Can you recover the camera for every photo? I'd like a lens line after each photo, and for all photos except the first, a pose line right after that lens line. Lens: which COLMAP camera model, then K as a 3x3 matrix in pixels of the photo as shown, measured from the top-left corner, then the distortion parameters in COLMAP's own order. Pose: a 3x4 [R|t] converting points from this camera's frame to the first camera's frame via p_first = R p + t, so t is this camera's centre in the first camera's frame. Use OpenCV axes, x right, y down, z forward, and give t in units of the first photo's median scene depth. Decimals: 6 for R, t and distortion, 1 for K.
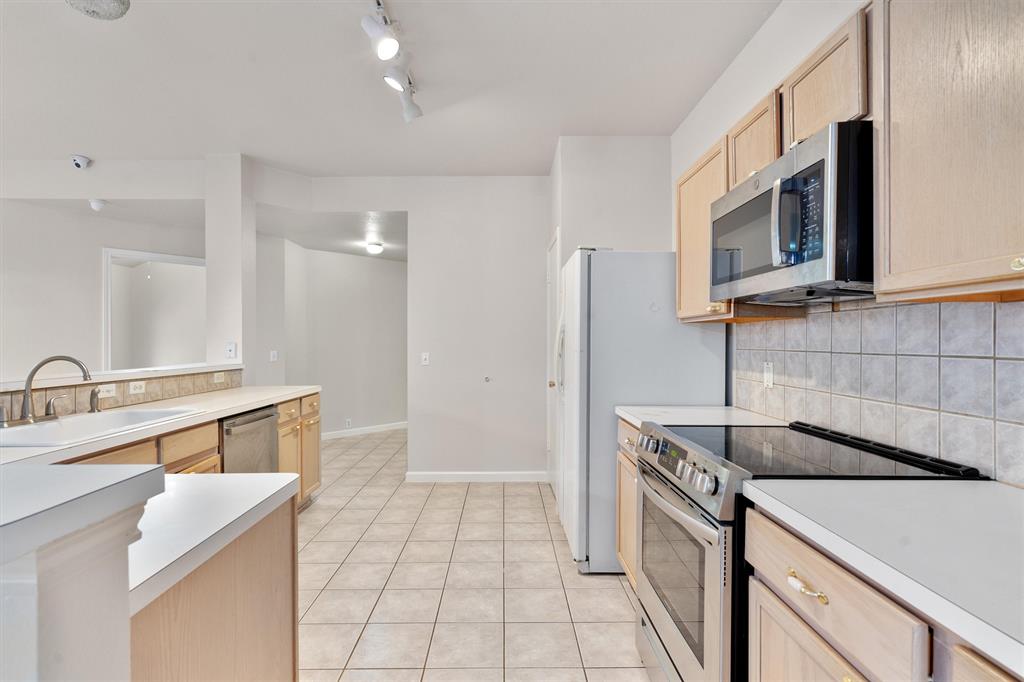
lens RADIAL K [[496.9, 0, 508.4], [0, 496.9, 335.4], [0, 0, 1]] dist [-0.001628, 0.000970]
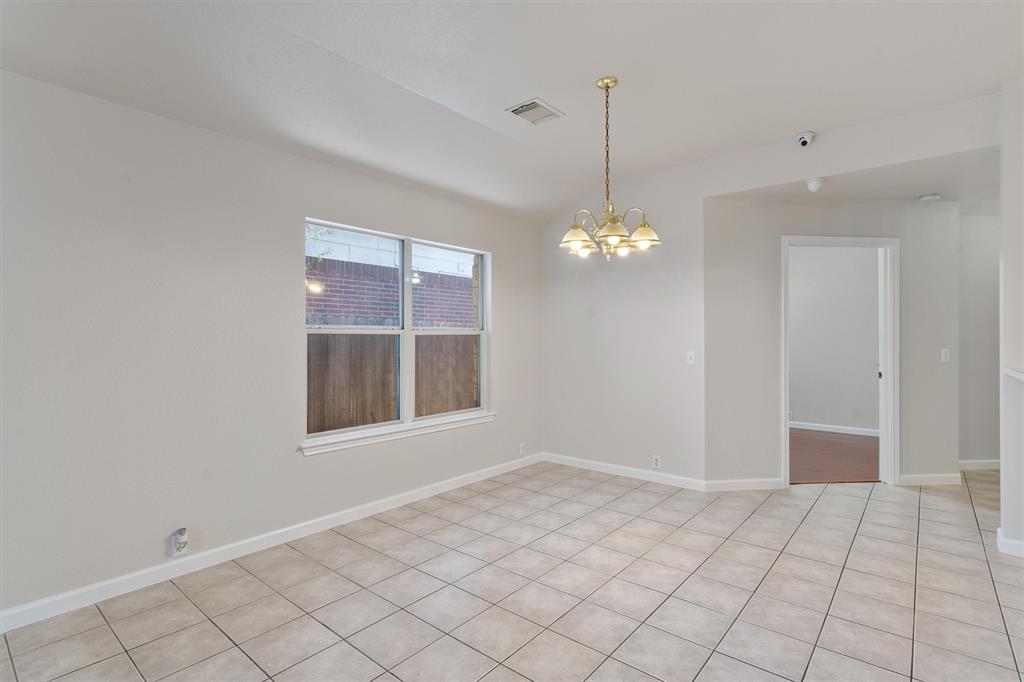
lens RADIAL K [[496.9, 0, 509.7], [0, 496.9, 338.4], [0, 0, 1]] dist [-0.001628, 0.000970]
pose [[0.750731, 0.001663, -0.660606, -1.575392], [0.008904, 0.999881, 0.012637, -0.002733], [0.660548, -0.015369, 0.750626, -0.110916]]
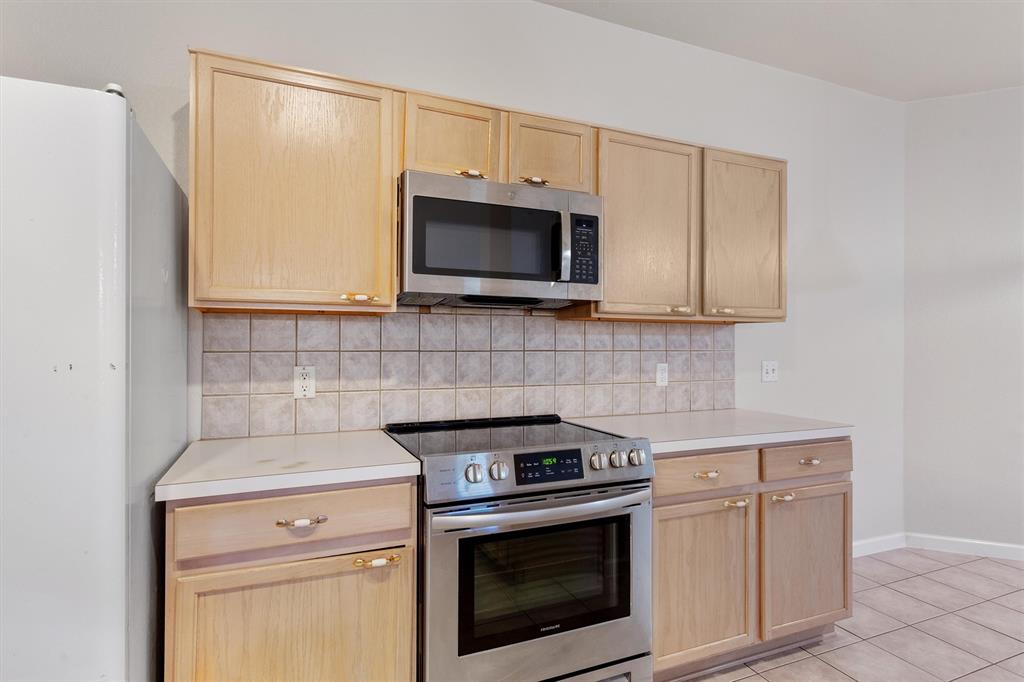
lens RADIAL K [[525.5, 0, 506.6], [0, 525.5, 335.5], [0, 0, 1]] dist [0.002855, 0.001077]
pose [[-0.383352, 0.005475, 0.923586, -0.520178], [-0.017519, 0.999759, -0.013199, 0.013699], [-0.923436, -0.021240, -0.383163, 1.396788]]
